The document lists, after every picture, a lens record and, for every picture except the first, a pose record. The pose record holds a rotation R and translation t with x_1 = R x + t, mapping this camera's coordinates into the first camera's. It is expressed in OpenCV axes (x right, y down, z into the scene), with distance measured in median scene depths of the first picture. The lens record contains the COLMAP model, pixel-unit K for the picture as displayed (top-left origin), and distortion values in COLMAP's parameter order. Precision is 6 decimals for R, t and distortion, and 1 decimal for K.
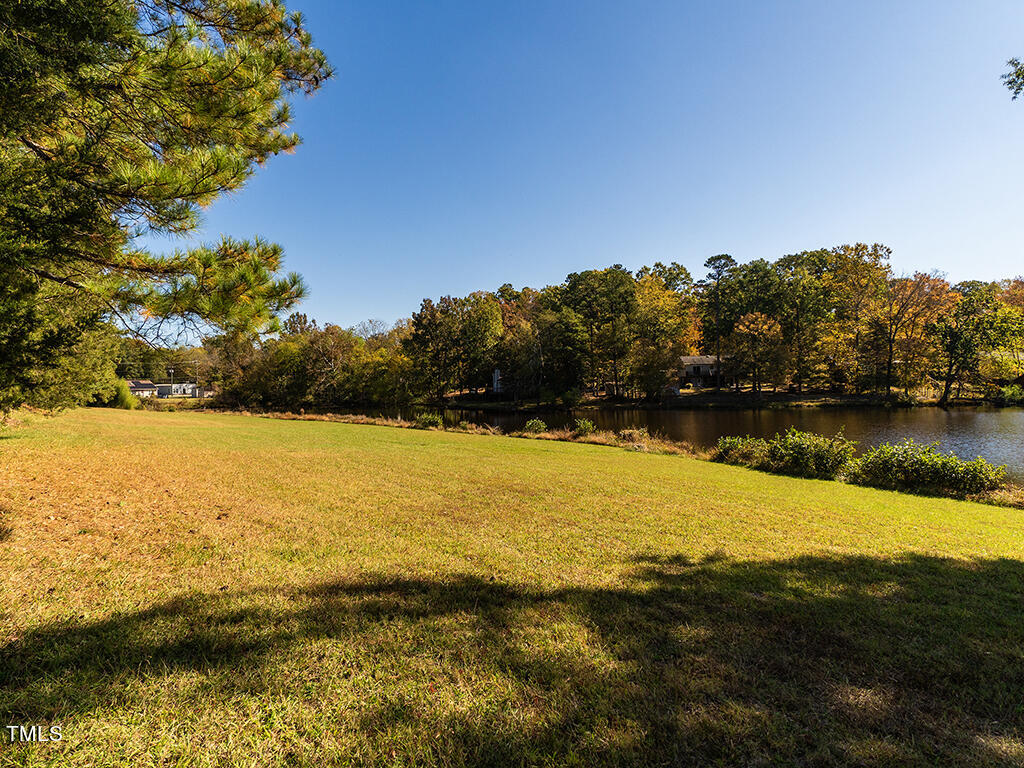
lens RADIAL K [[513.0, 0, 513.4], [0, 513.0, 383.9], [0, 0, 1]] dist [-0.002776, 0.000473]
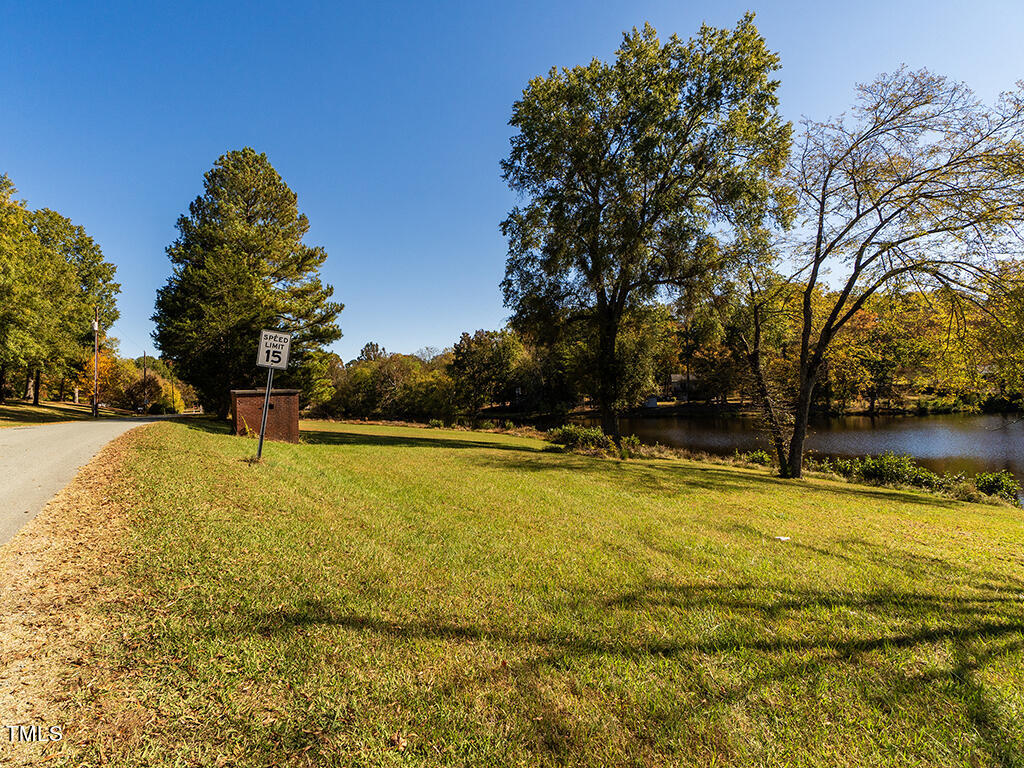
lens RADIAL K [[513.0, 0, 510.3], [0, 513.0, 387.6], [0, 0, 1]] dist [-0.002776, 0.000473]
pose [[0.988625, -0.009690, -0.150091, 0.134538], [0.007266, 0.999834, -0.016689, -0.005904], [0.150228, 0.015409, 0.988531, -0.248518]]
